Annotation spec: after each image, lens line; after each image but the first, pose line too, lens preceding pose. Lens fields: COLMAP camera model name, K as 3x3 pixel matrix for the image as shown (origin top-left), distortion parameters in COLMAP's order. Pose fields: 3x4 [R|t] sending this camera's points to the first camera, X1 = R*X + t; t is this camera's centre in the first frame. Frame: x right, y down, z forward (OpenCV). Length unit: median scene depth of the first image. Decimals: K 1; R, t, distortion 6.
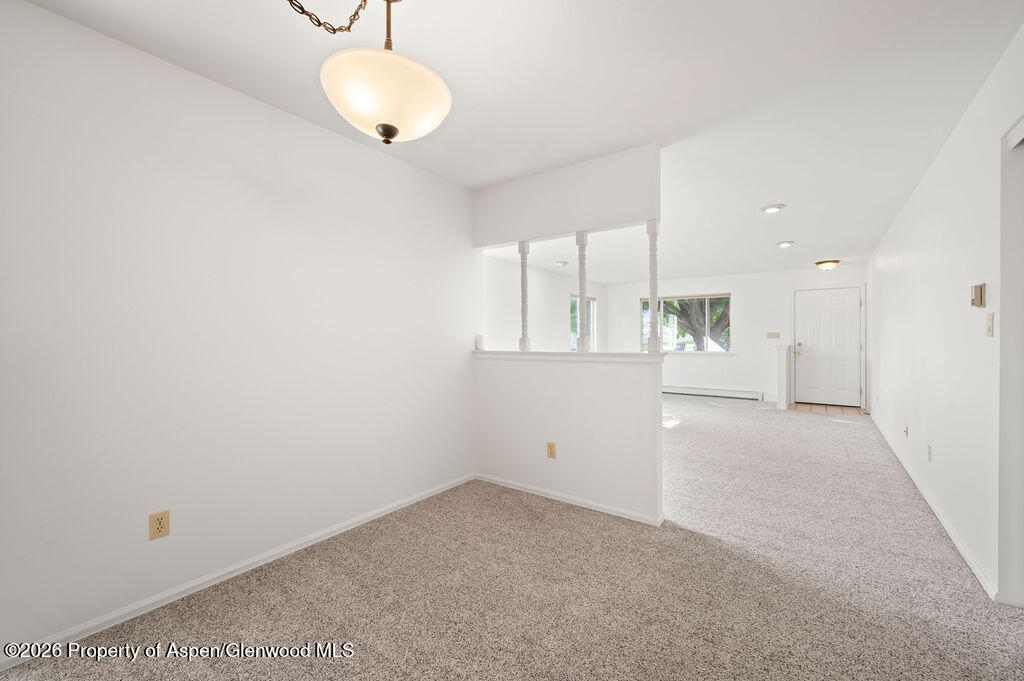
lens RADIAL K [[411.1, 0, 518.2], [0, 411.1, 336.5], [0, 0, 1]] dist [0.002386, -0.000991]
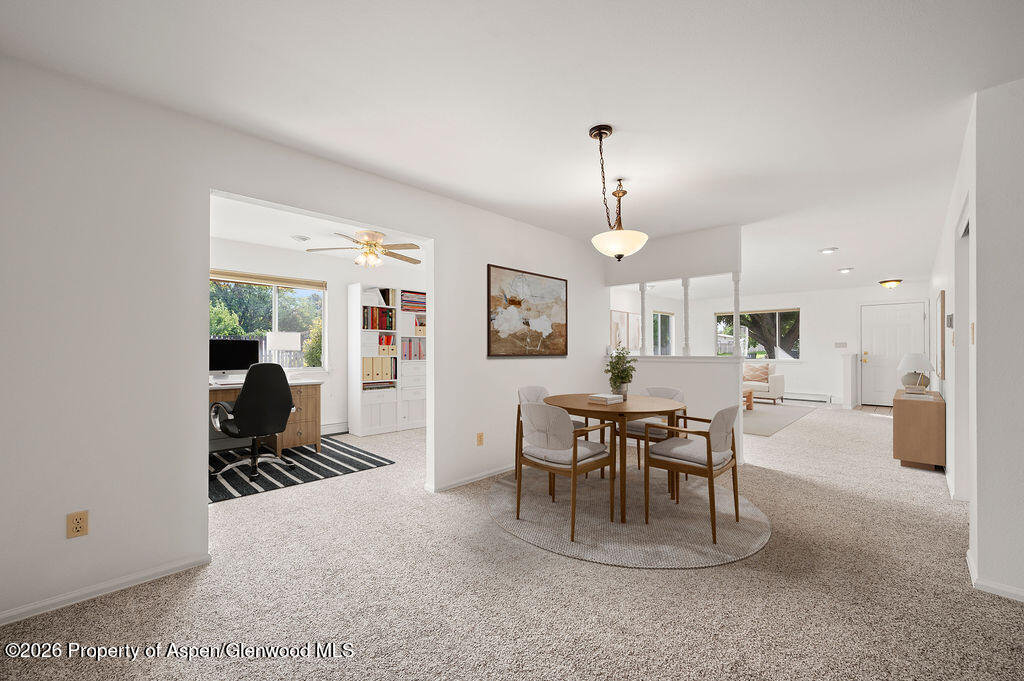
lens RADIAL K [[411.1, 0, 517.4], [0, 411.1, 346.4], [0, 0, 1]] dist [0.002386, -0.000991]
pose [[0.990284, -0.001037, -0.139055, -0.107814], [0.000911, 0.999999, -0.000963, 0.000821], [0.139056, 0.000827, 0.990284, -0.255753]]
